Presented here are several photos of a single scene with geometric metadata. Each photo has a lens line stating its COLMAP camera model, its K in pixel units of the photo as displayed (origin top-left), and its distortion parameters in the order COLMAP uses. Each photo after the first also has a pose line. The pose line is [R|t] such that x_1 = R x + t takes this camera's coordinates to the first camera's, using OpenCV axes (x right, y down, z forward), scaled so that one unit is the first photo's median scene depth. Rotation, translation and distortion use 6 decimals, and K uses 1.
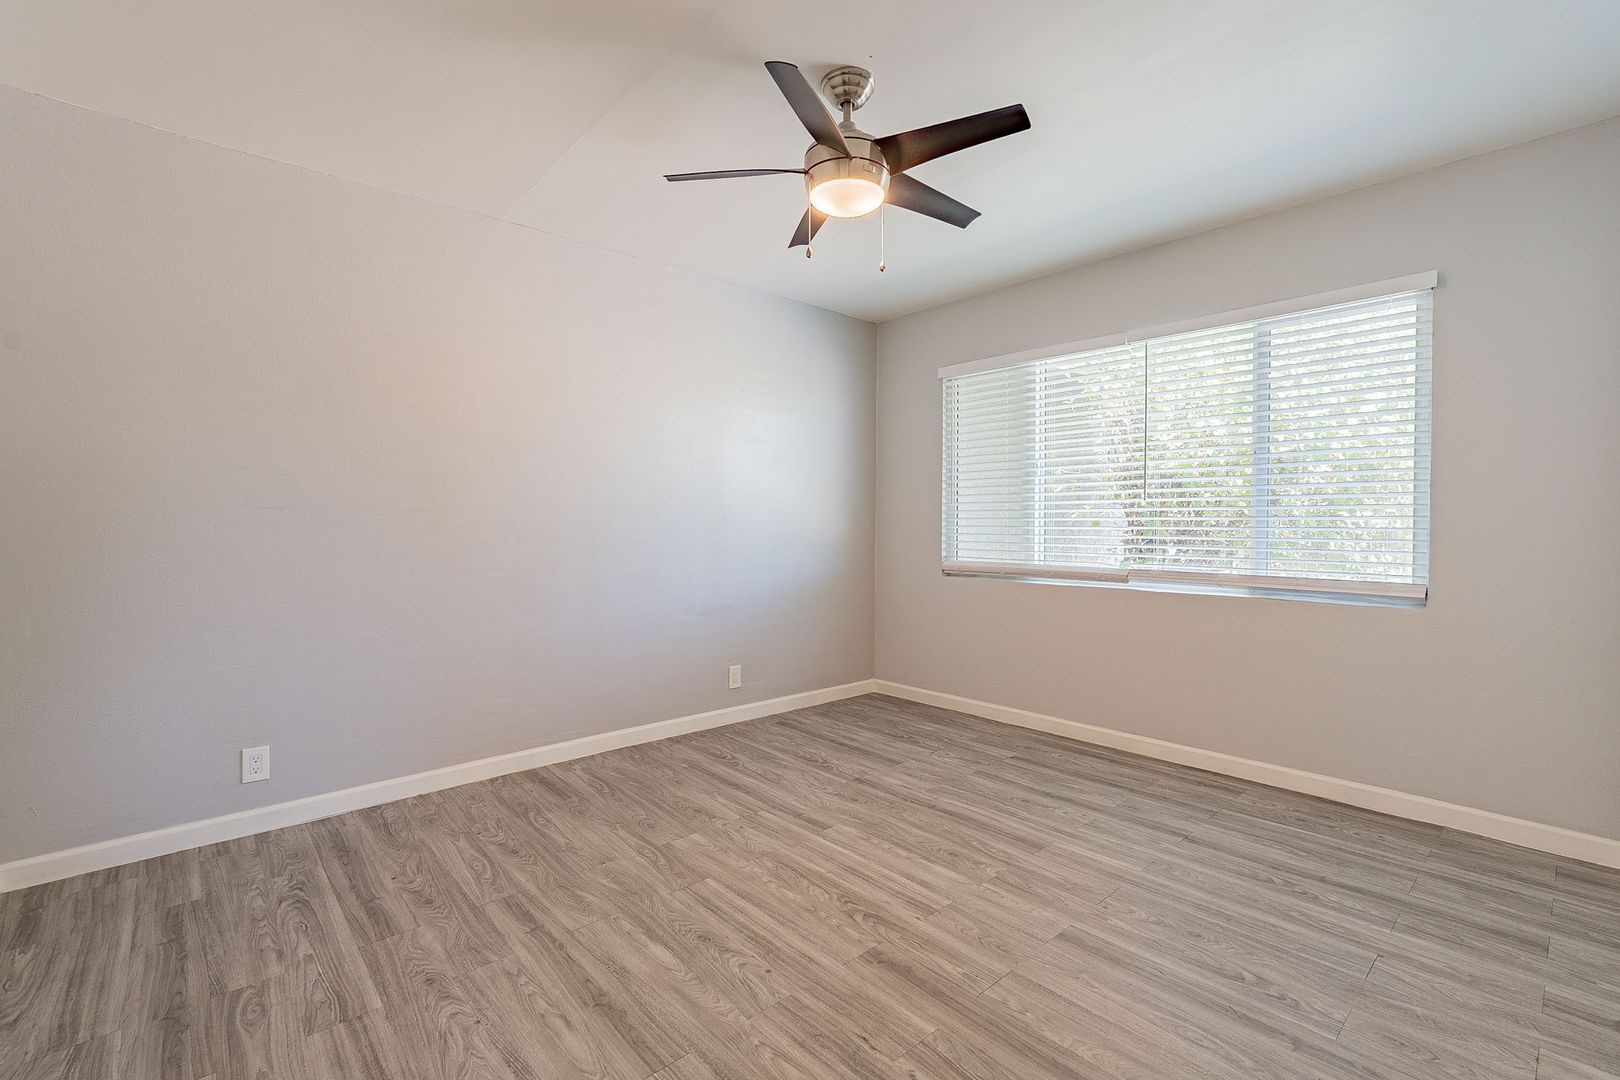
lens RADIAL K [[727.1, 0, 797.8], [0, 727.1, 528.9], [0, 0, 1]] dist [-0.002469, -0.000408]
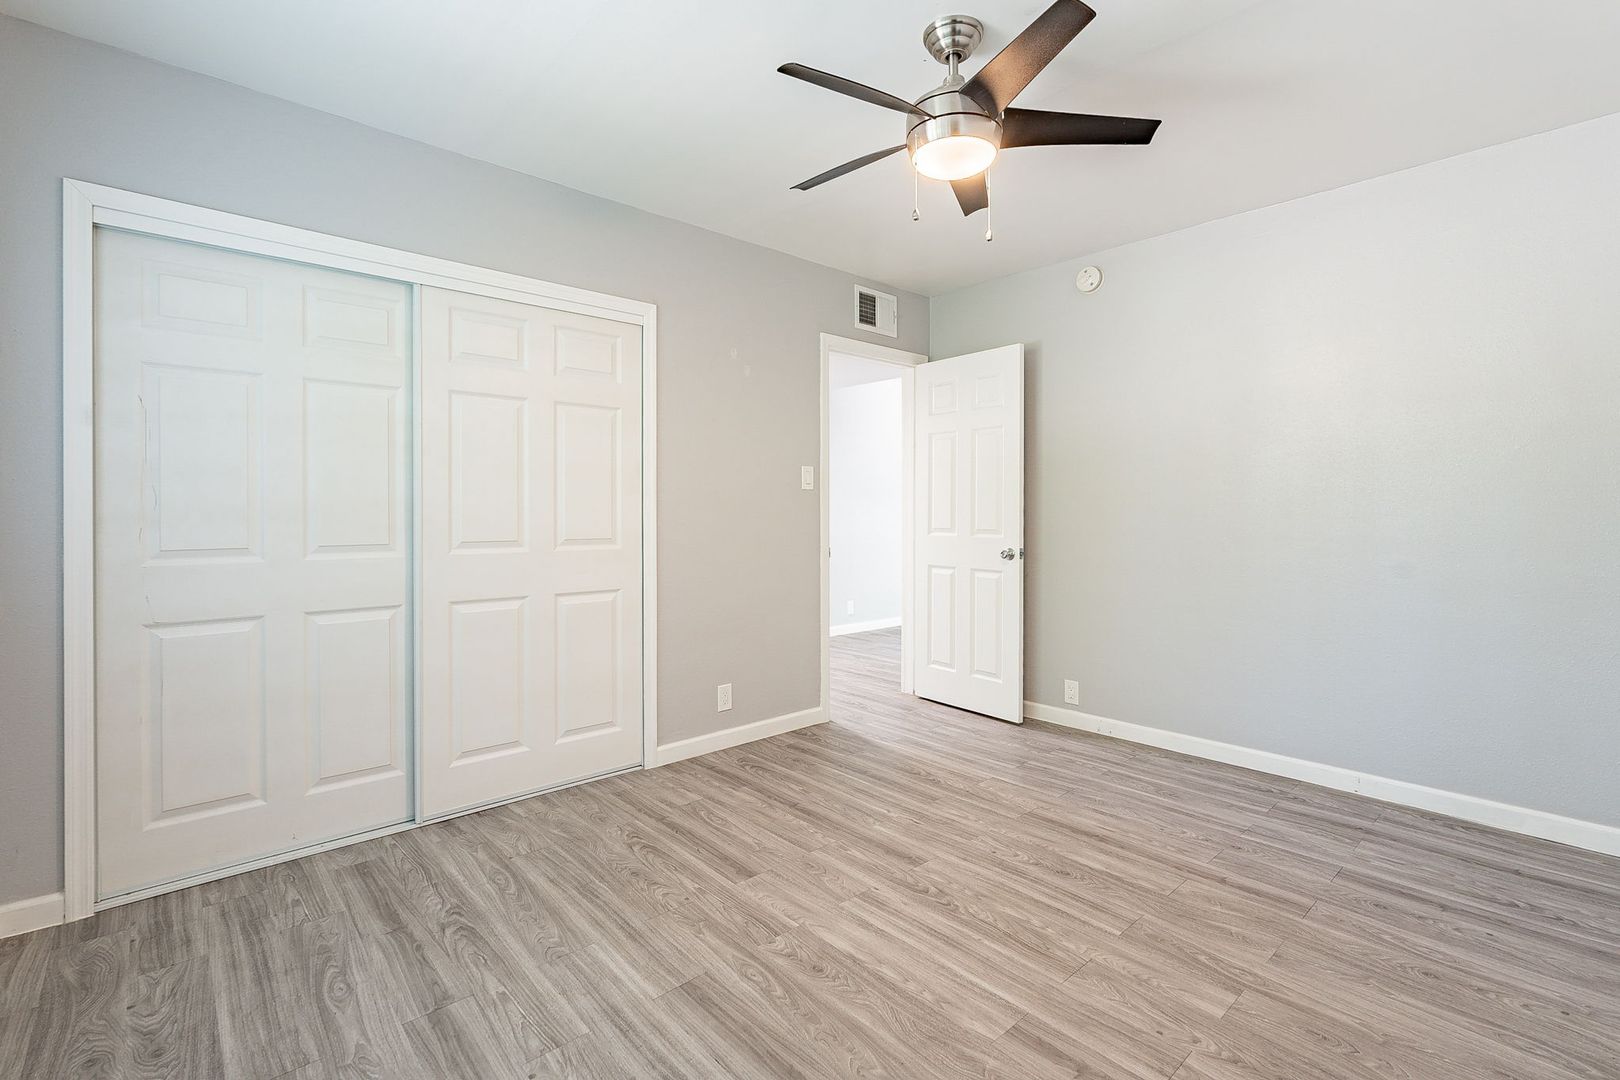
lens RADIAL K [[727.1, 0, 811.0], [0, 727.1, 527.7], [0, 0, 1]] dist [-0.002469, -0.000408]
pose [[-0.999921, -0.001993, -0.012373, 0.258956], [-0.002335, 0.999614, 0.027674, -0.014421], [0.012313, 0.027701, -0.999540, 1.922749]]
